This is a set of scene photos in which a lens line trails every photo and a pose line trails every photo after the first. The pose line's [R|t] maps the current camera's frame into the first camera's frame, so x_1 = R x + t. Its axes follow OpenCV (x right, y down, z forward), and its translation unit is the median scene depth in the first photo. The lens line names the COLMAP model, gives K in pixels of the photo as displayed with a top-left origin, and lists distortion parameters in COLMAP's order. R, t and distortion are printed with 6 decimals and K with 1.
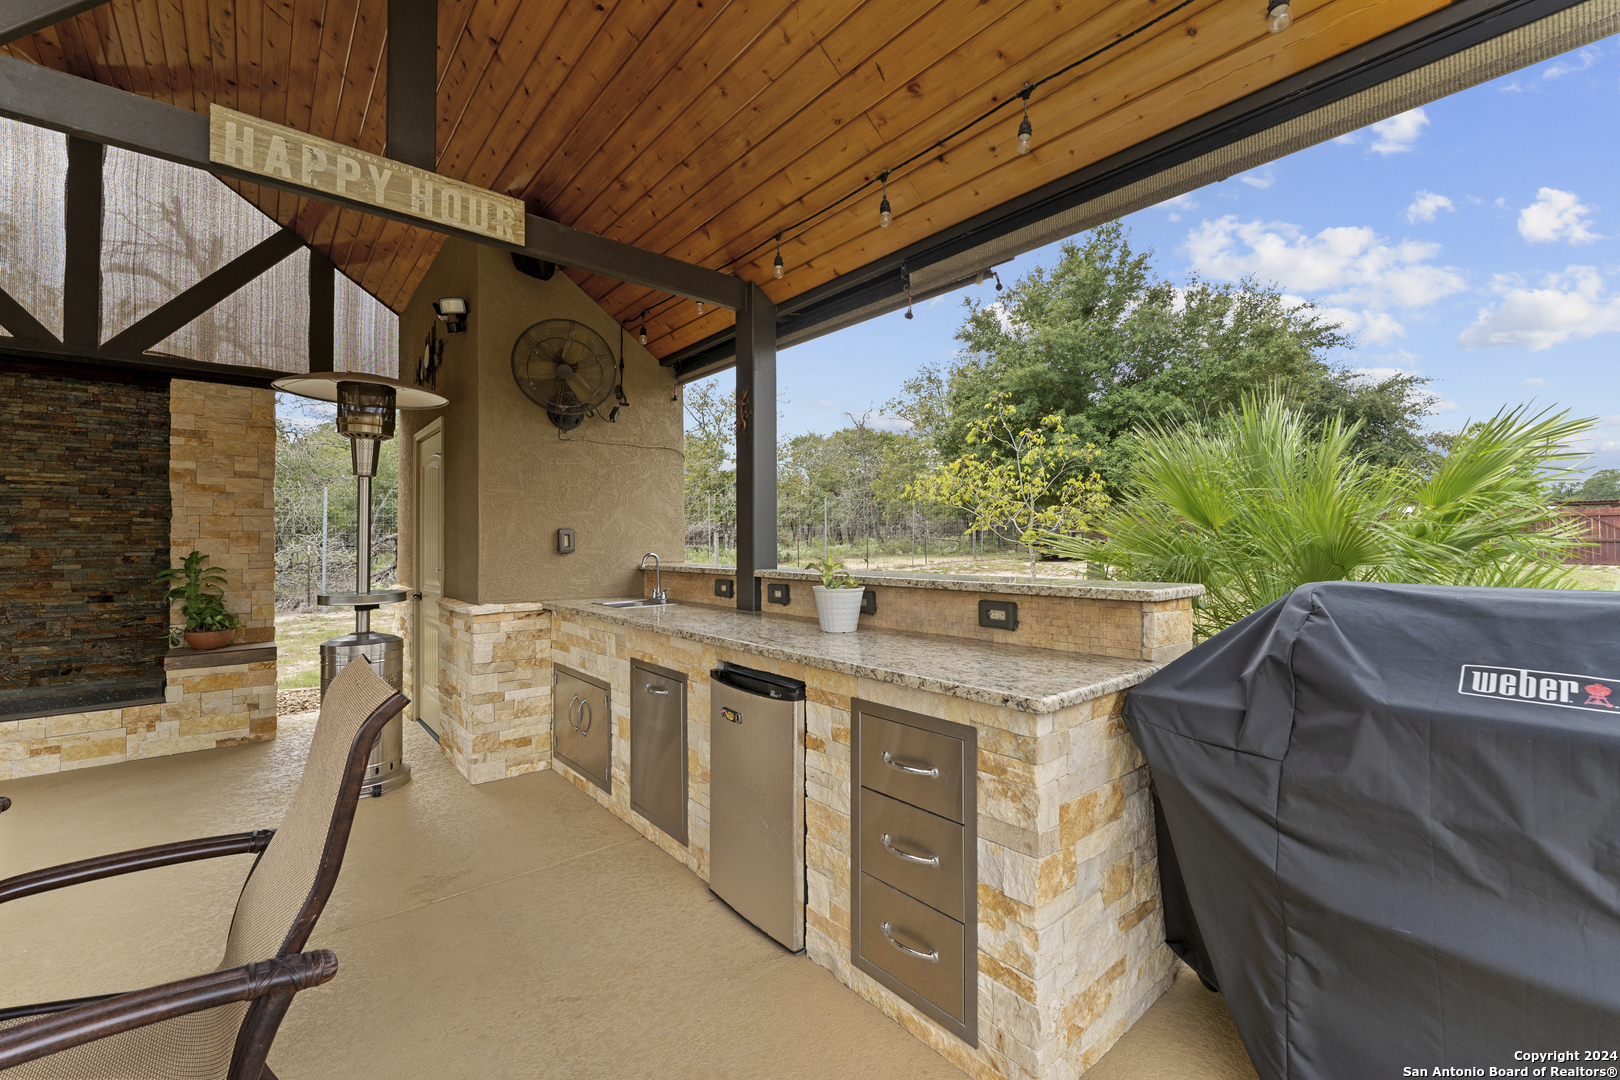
lens RADIAL K [[653.5, 0, 807.4], [0, 653.5, 540.7], [0, 0, 1]] dist [-0.000957, -0.000097]
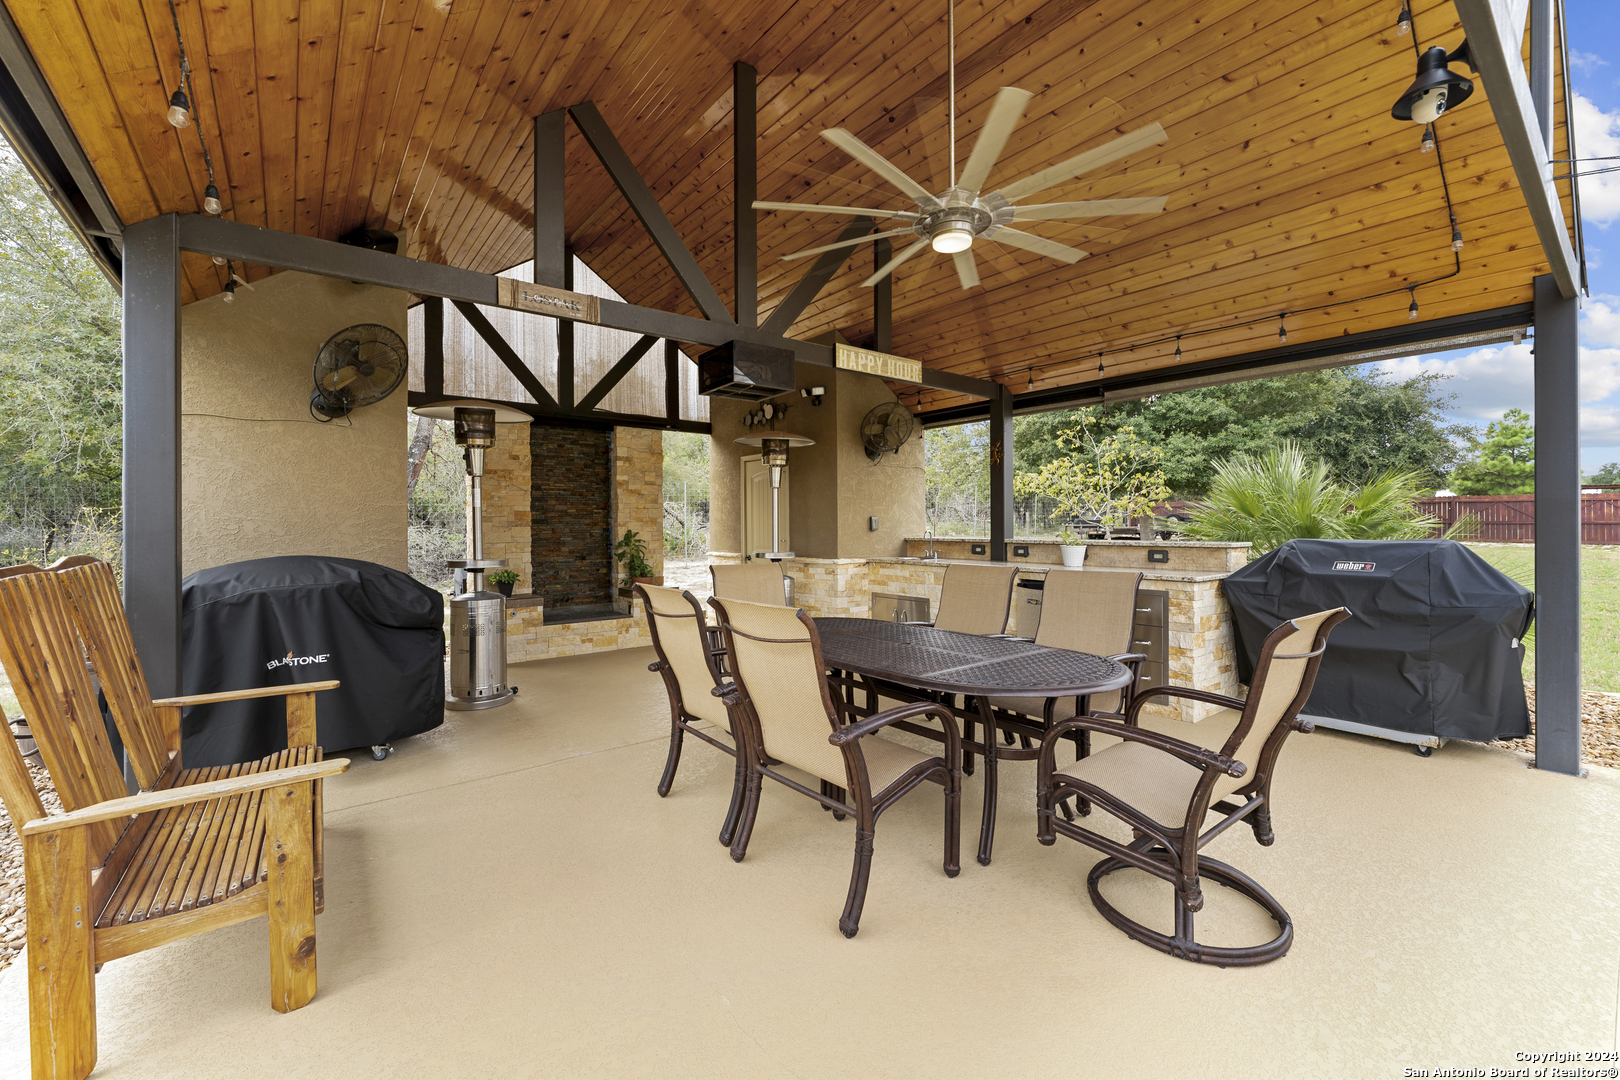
lens RADIAL K [[654.1, 0, 812.5], [0, 654.1, 530.6], [0, 0, 1]] dist [0.000003, 0.000008]
pose [[0.999434, -0.000057, -0.033648, -0.498009], [0.000462, 0.999927, 0.012041, -0.001777], [0.033644, -0.012050, 0.999361, -0.783283]]
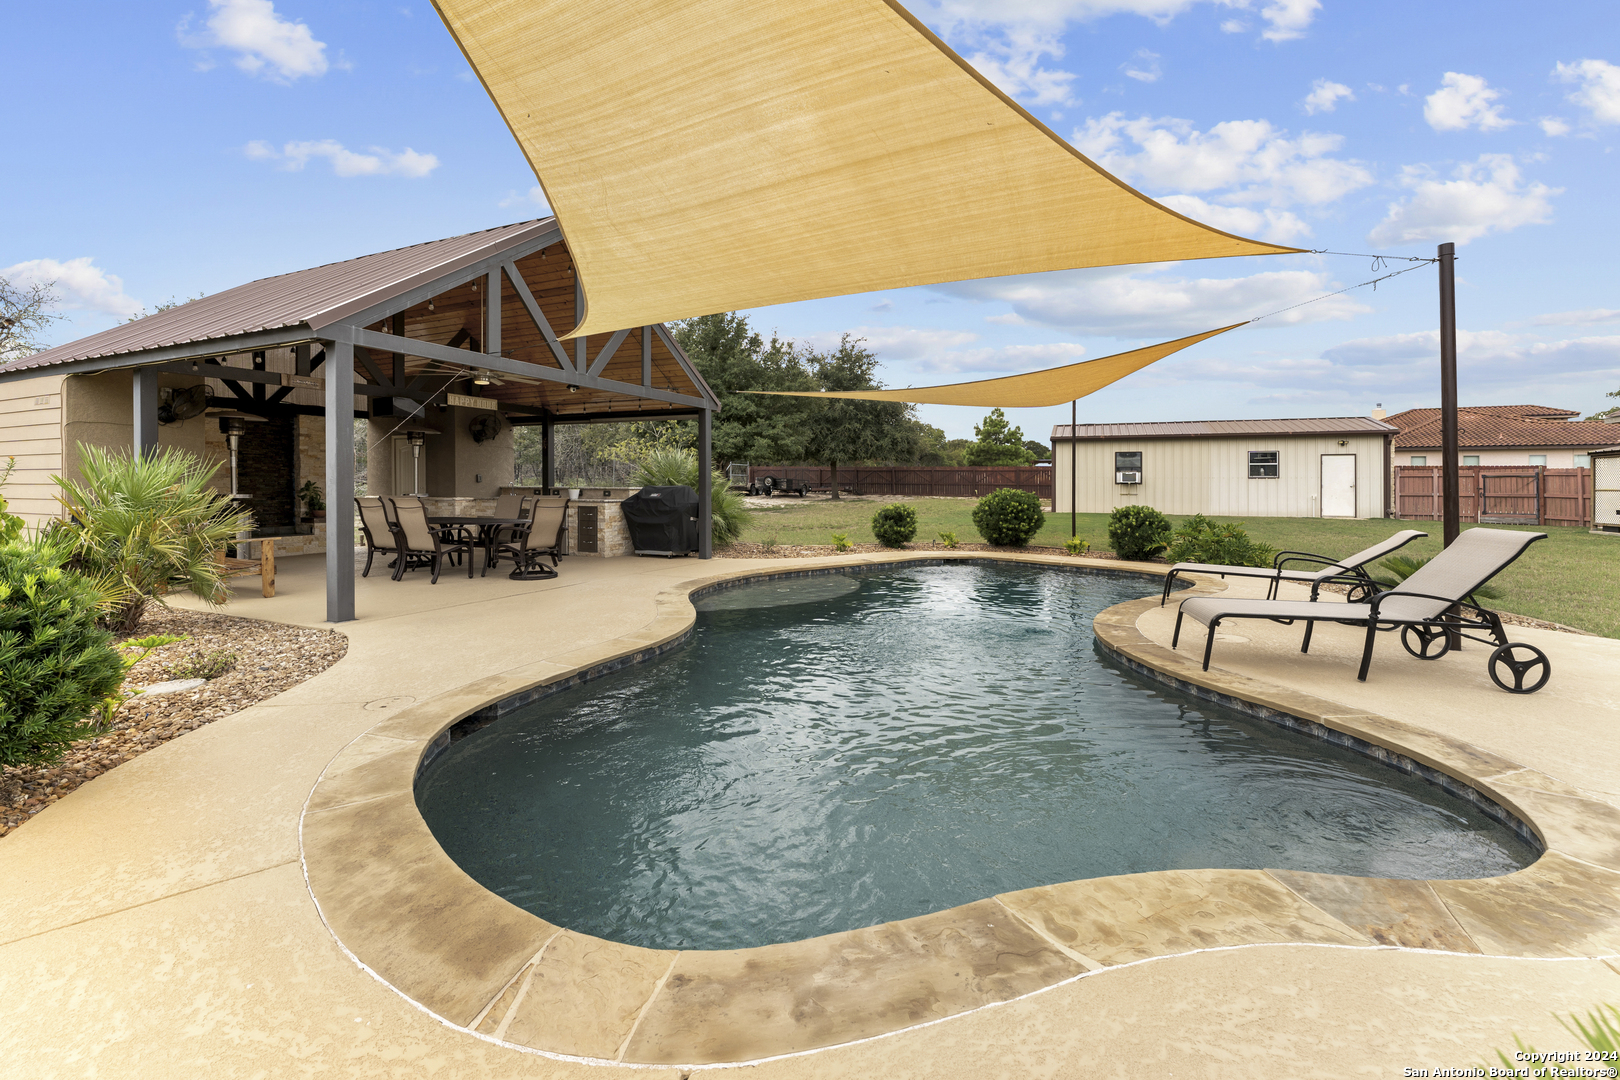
lens RADIAL K [[671.1, 0, 812.7], [0, 671.1, 492.6], [0, 0, 1]] dist [-0.001858, -0.000465]
pose [[0.907941, 0.002882, 0.419089, -0.277926], [-0.009411, 0.999864, 0.013513, 0.011147], [-0.418993, -0.016213, 0.907845, -2.738152]]
